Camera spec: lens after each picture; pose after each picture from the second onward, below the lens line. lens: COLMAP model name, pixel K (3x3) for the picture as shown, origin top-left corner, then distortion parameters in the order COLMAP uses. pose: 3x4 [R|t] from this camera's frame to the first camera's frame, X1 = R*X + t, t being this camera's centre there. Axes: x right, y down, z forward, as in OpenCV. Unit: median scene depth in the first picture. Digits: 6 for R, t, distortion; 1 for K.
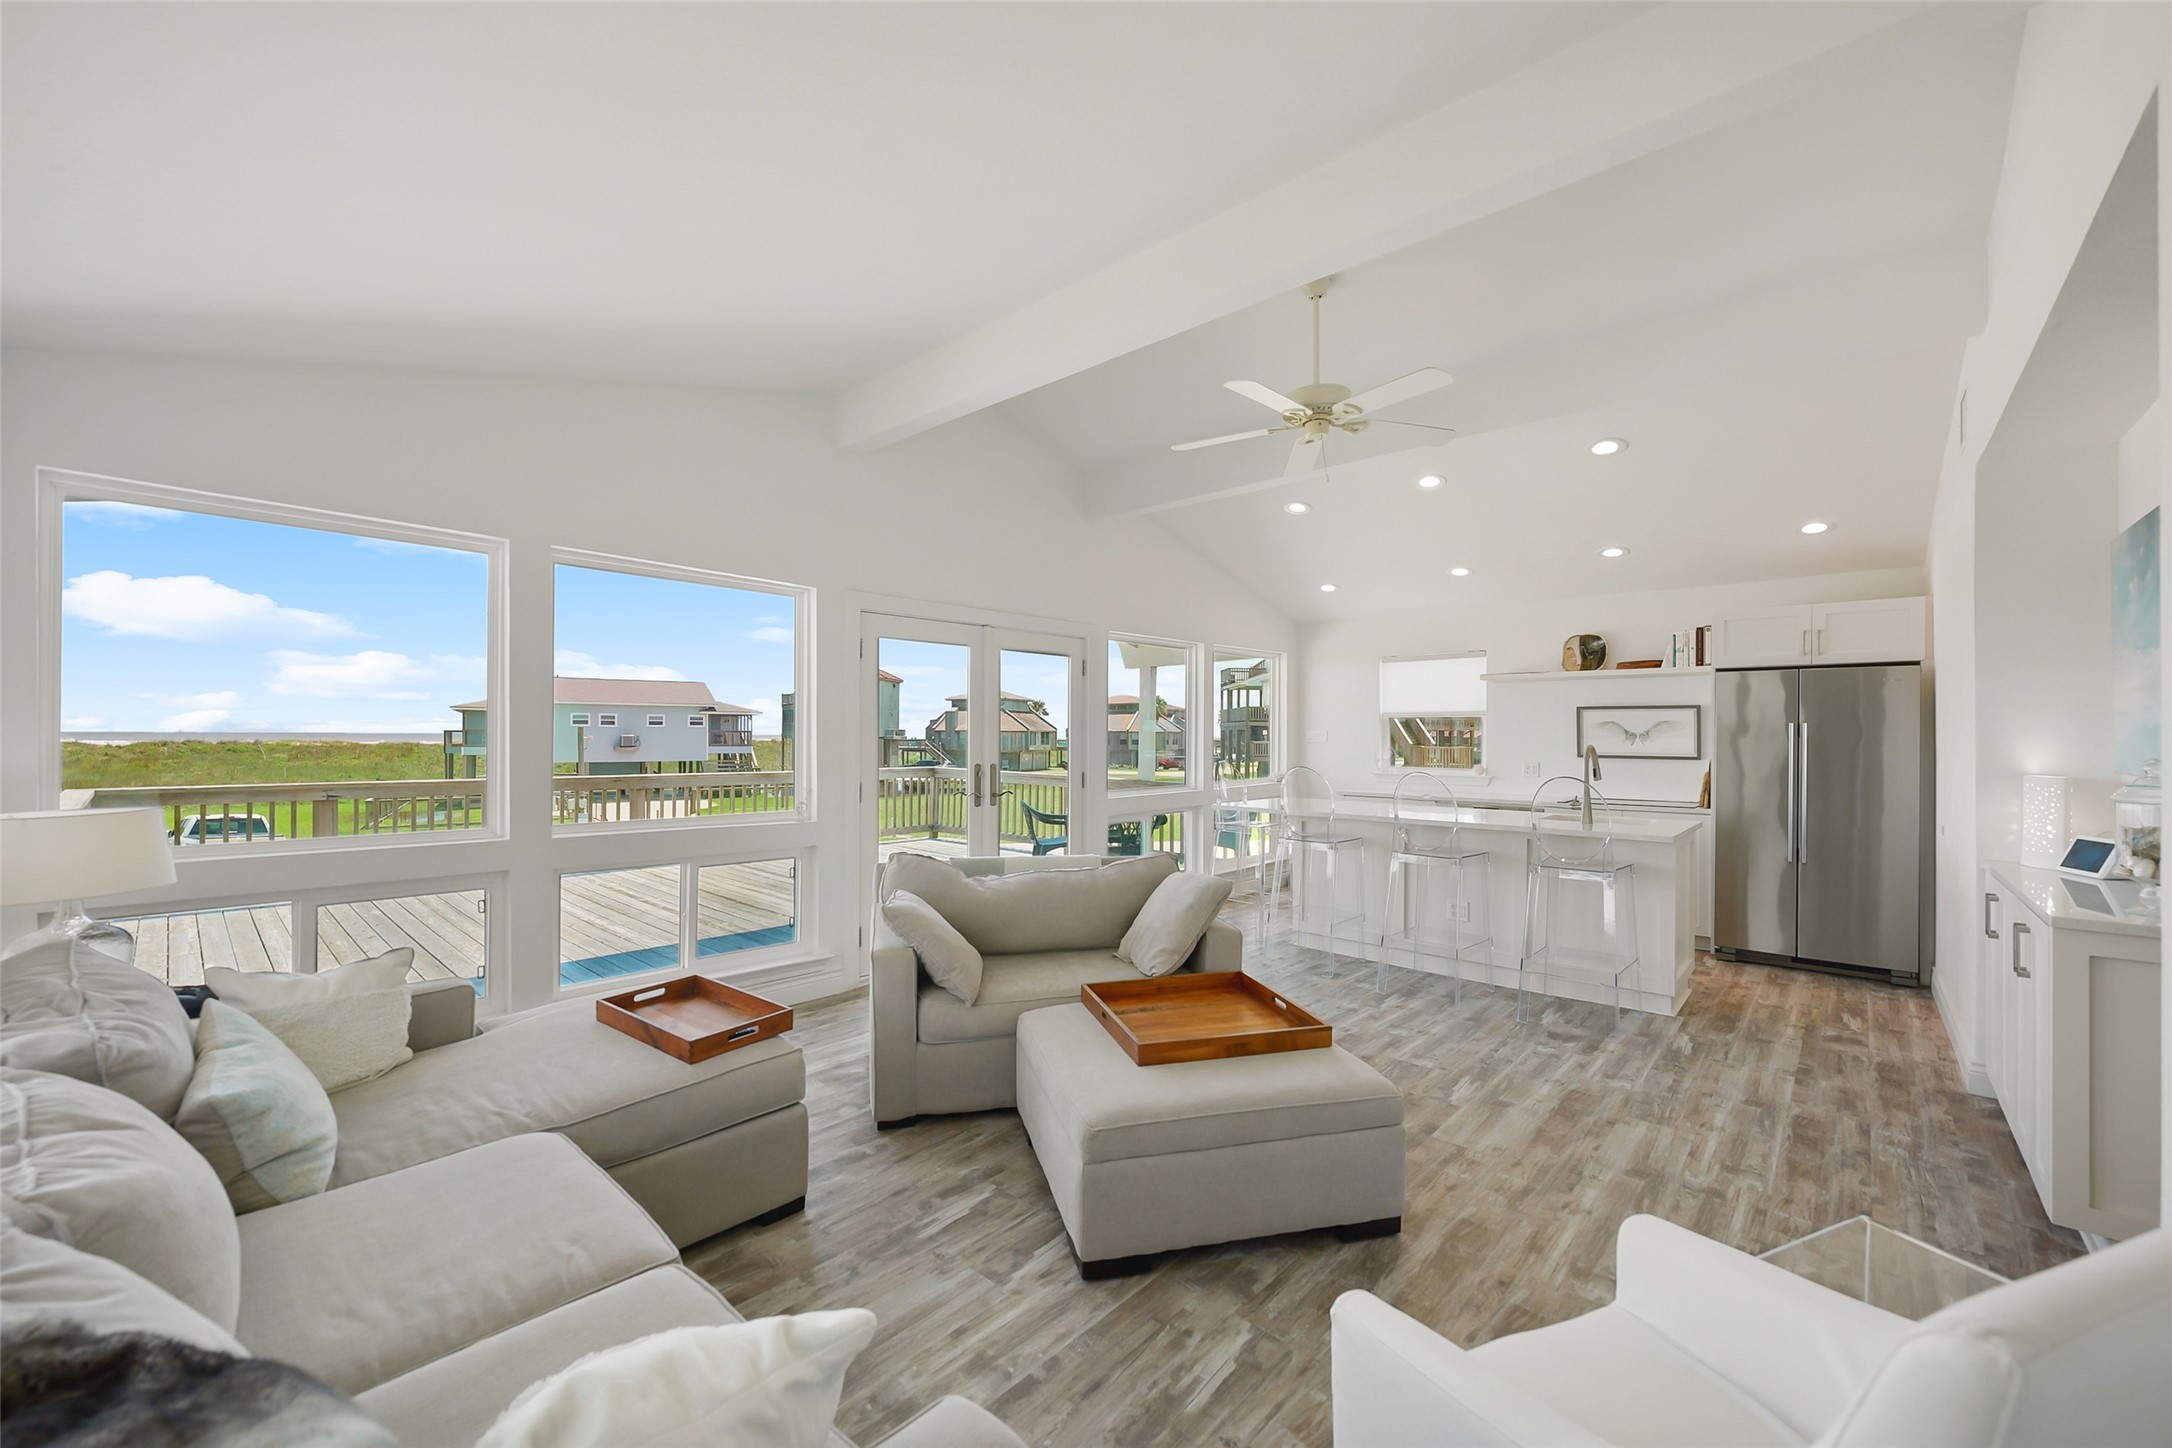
lens RADIAL K [[858.3, 0, 1081.7], [0, 858.3, 734.2], [0, 0, 1]] dist [-0.001464, -0.000246]
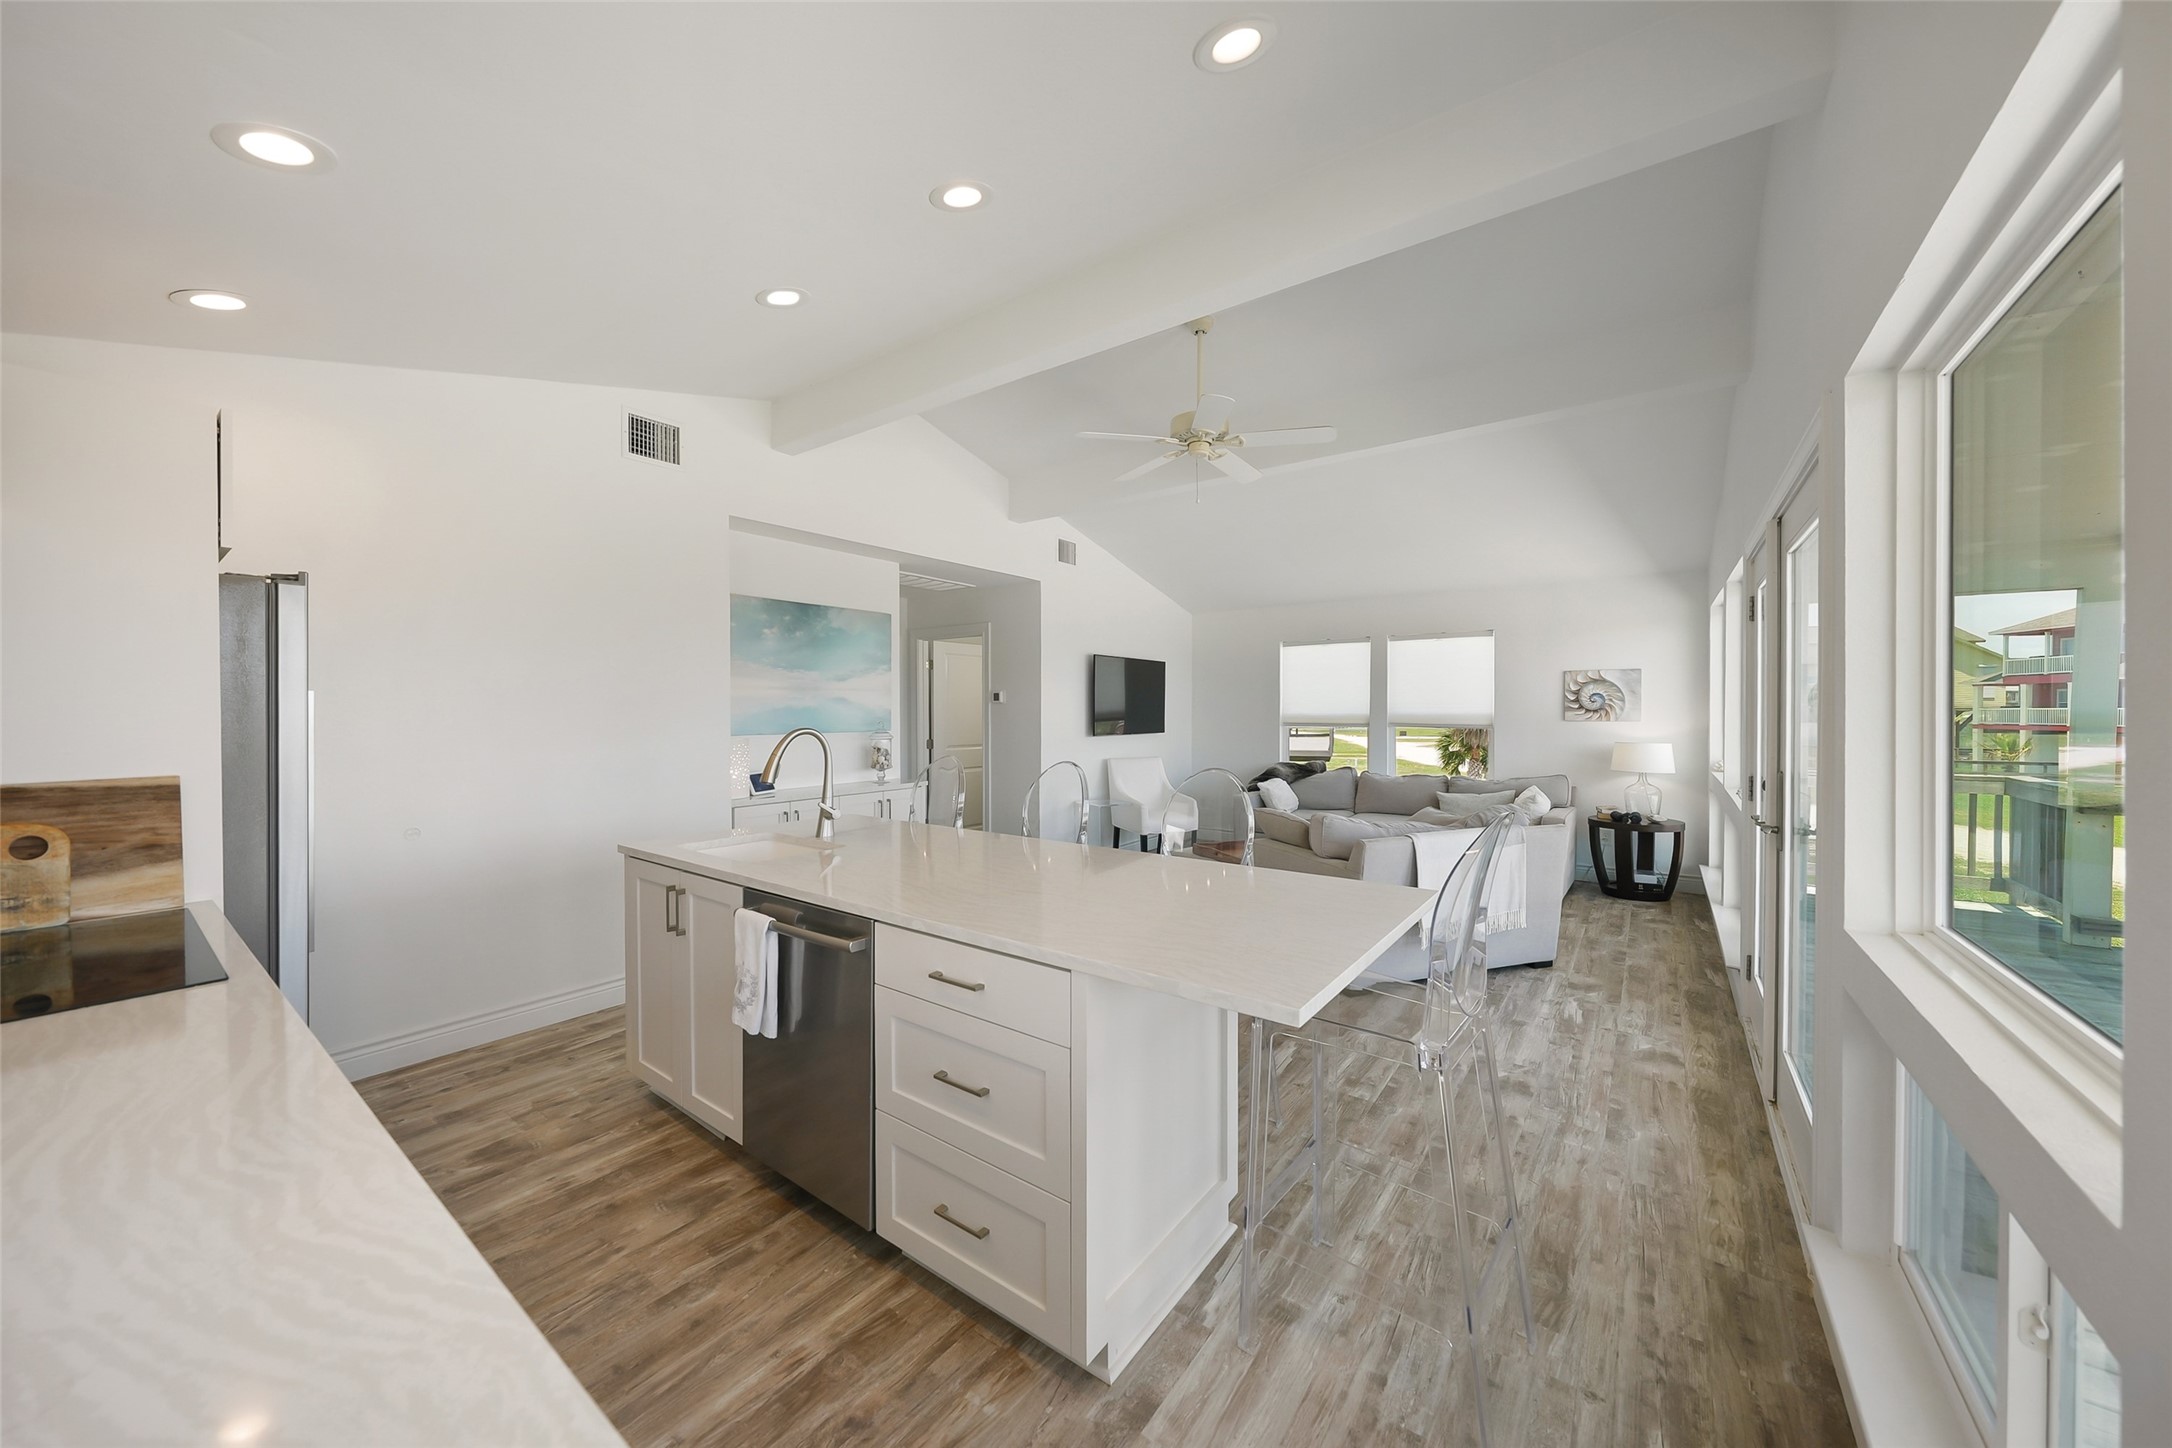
lens RADIAL K [[759.7, 0, 1087.5], [0, 759.7, 717.4], [0, 0, 1]] dist [-0.000745, -0.000075]
pose [[-0.994955, -0.002428, -0.100297, 0.469325], [-0.003295, 0.999959, 0.008475, -0.002425], [0.100273, 0.008763, -0.994921, 1.791302]]
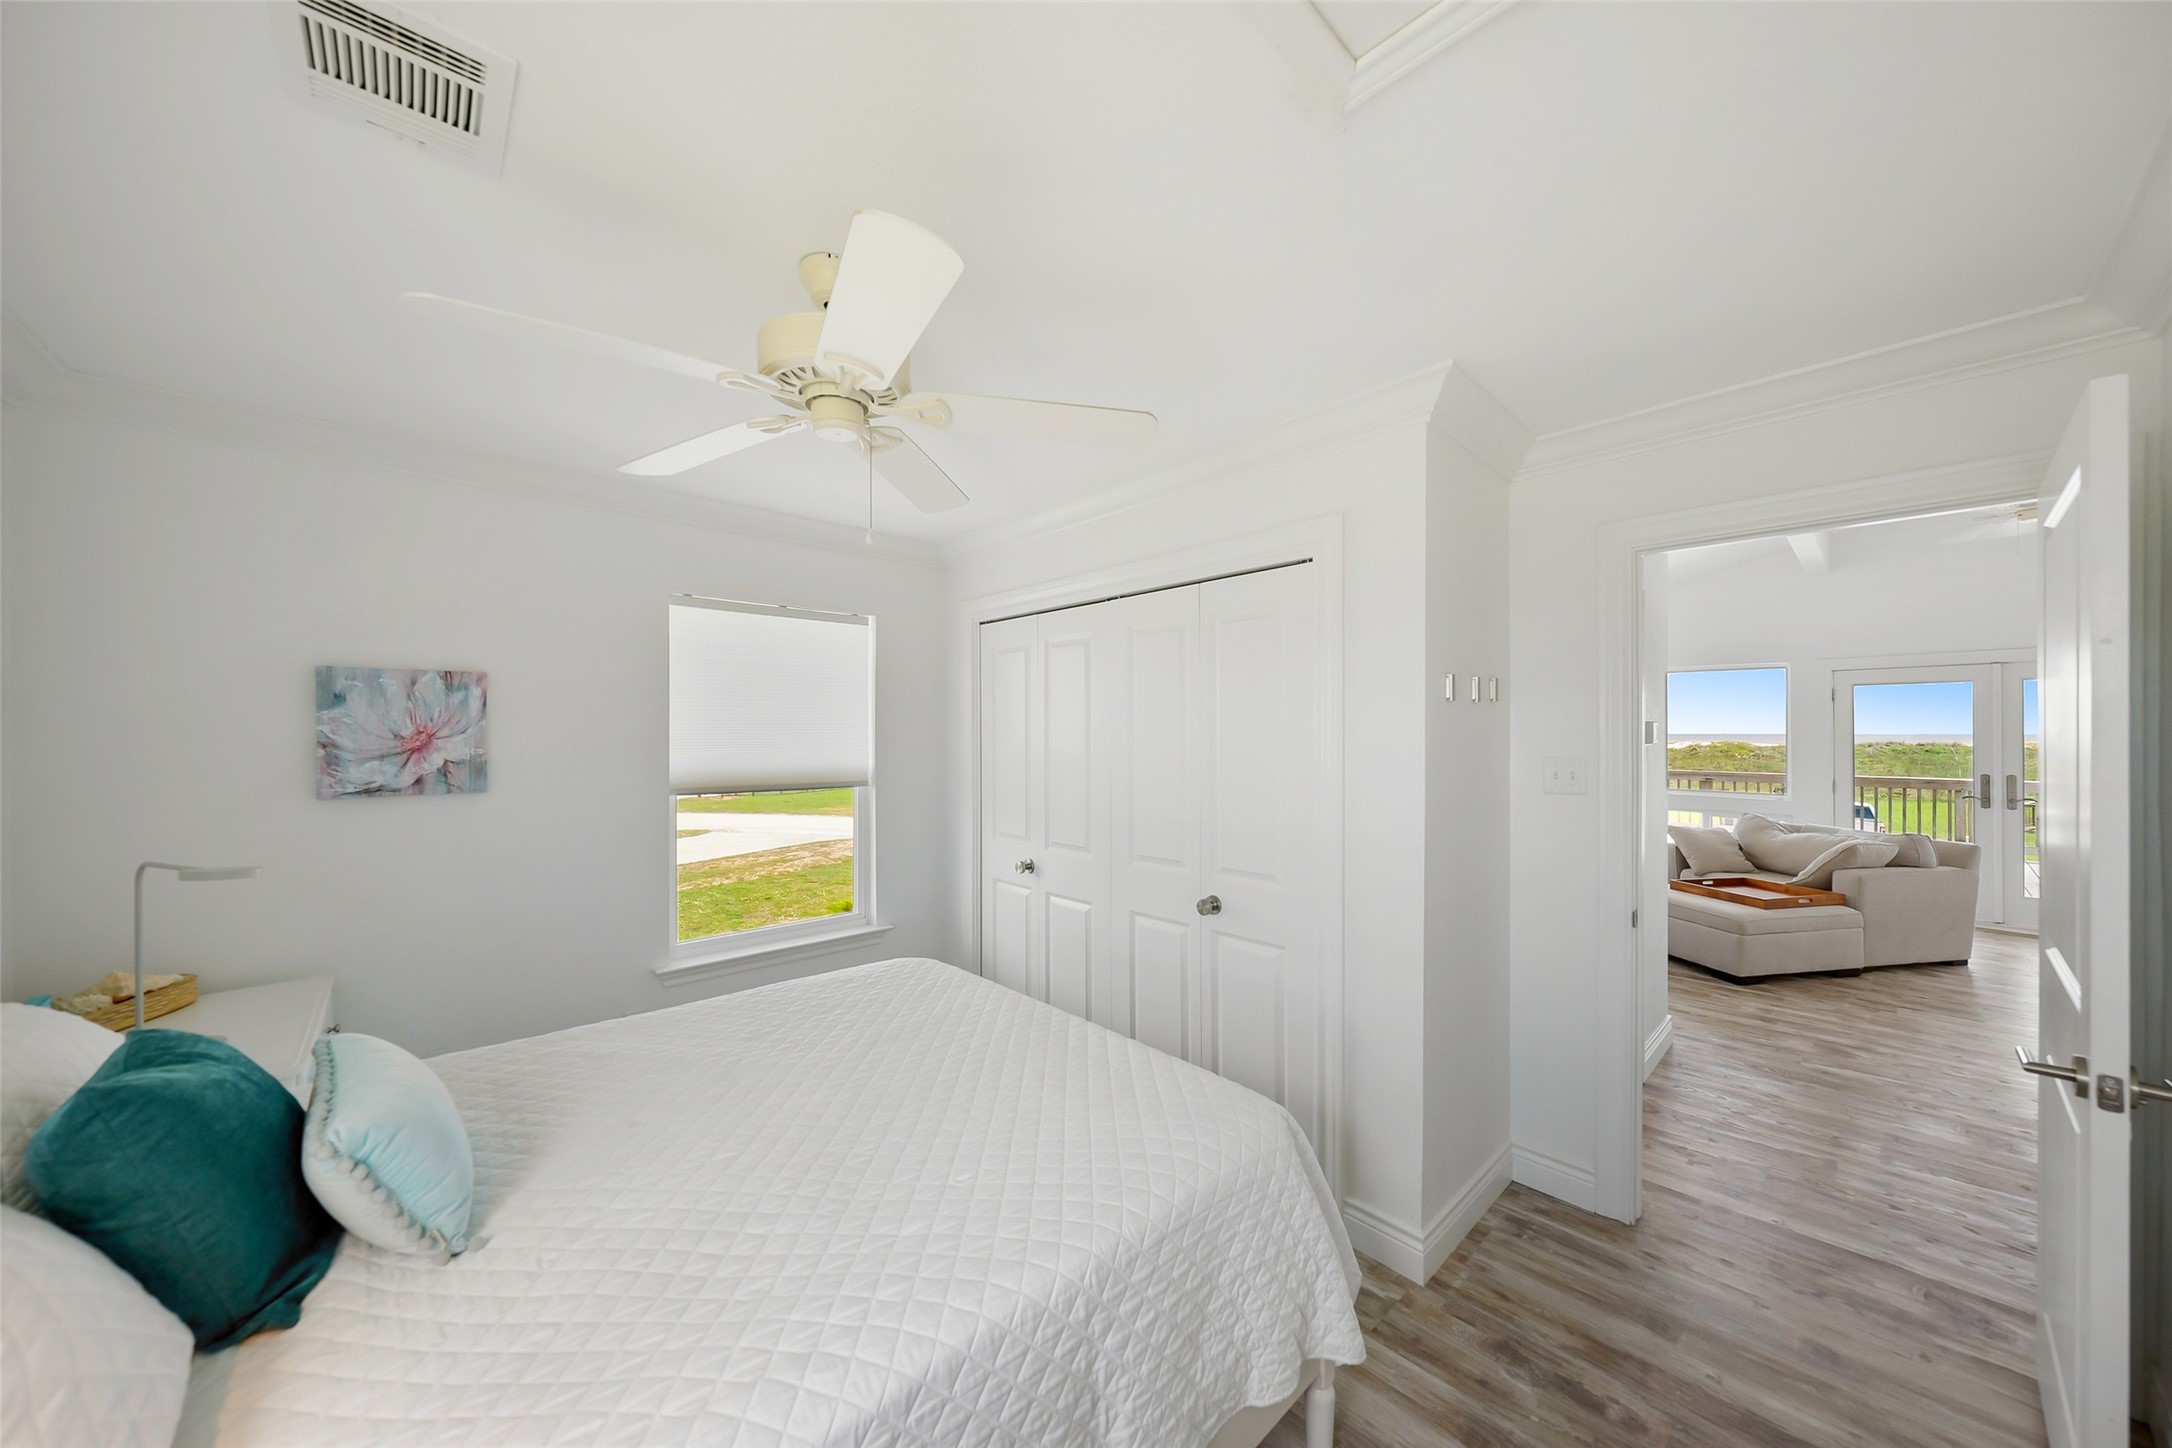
lens RADIAL K [[751.6, 0, 1105.1], [0, 751.6, 730.3], [0, 0, 1]] dist [0.008360, 0.000003]
pose [[-0.065769, -0.008738, -0.997797, 1.328682], [0.001596, 0.999959, -0.008862, -0.026862], [0.997834, -0.002175, -0.065753, -0.264328]]
